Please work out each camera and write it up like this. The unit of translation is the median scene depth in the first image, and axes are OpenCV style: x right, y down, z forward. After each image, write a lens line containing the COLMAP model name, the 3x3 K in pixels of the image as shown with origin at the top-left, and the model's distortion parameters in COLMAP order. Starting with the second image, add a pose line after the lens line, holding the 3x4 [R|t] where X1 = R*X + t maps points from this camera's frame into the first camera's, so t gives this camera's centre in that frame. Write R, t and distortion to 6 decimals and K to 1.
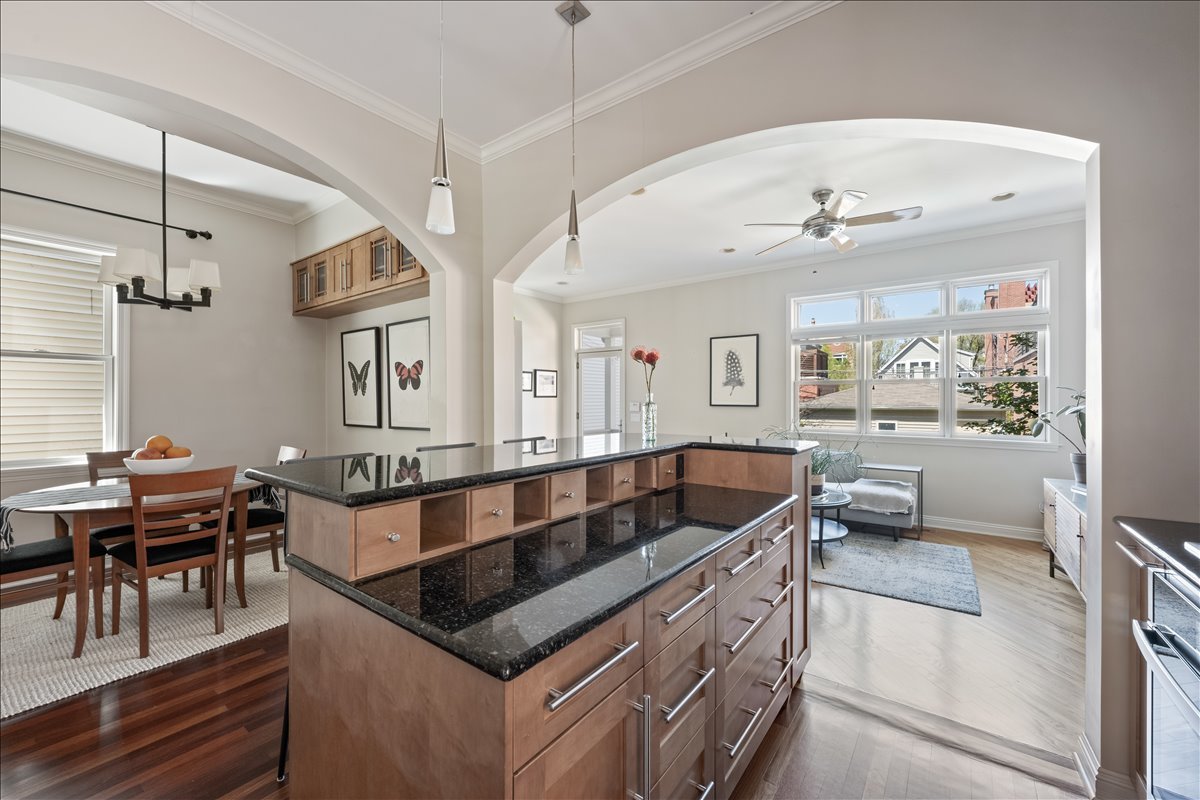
lens RADIAL K [[476.3, 0, 607.1], [0, 476.3, 399.7], [0, 0, 1]] dist [0.001777, -0.000850]
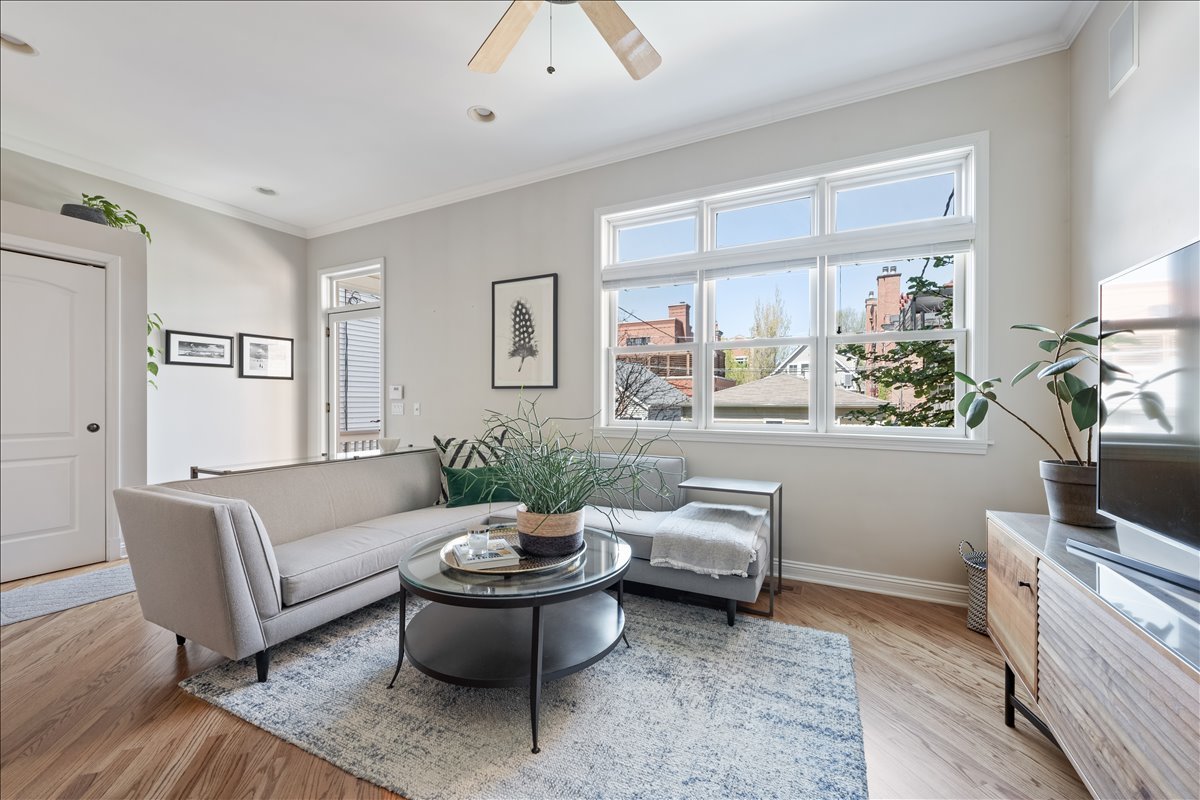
lens RADIAL K [[476.3, 0, 609.1], [0, 476.3, 403.0], [0, 0, 1]] dist [0.001777, -0.000850]
pose [[0.984220, 0.002072, 0.176938, 0.378425], [-0.002612, 0.999993, 0.002815, 0.044641], [-0.176931, -0.003233, 0.984218, 0.498962]]
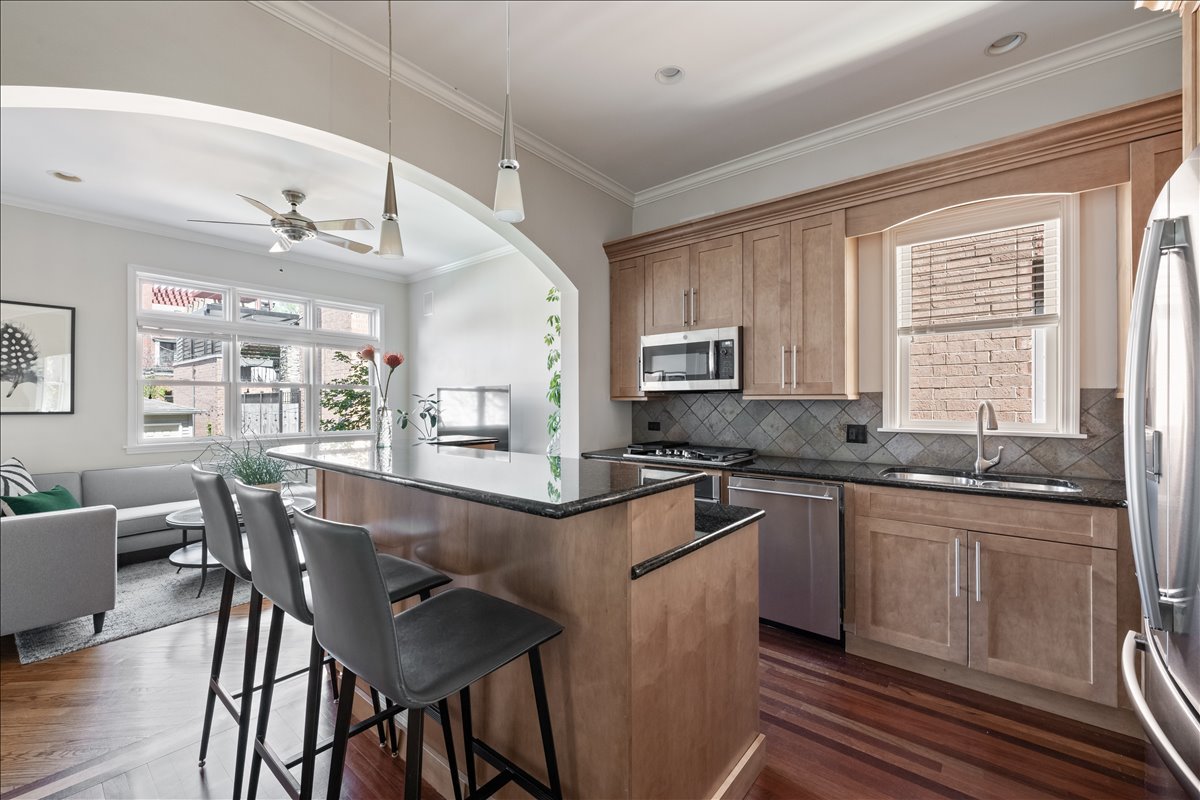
lens RADIAL K [[476.3, 0, 590.8], [0, 476.3, 401.7], [0, 0, 1]] dist [0.001777, -0.000850]
pose [[0.054564, 0.001034, 0.998510, -0.452904], [-0.000164, 0.999999, -0.001026, -0.003128], [-0.998510, -0.000108, 0.054564, 0.302531]]
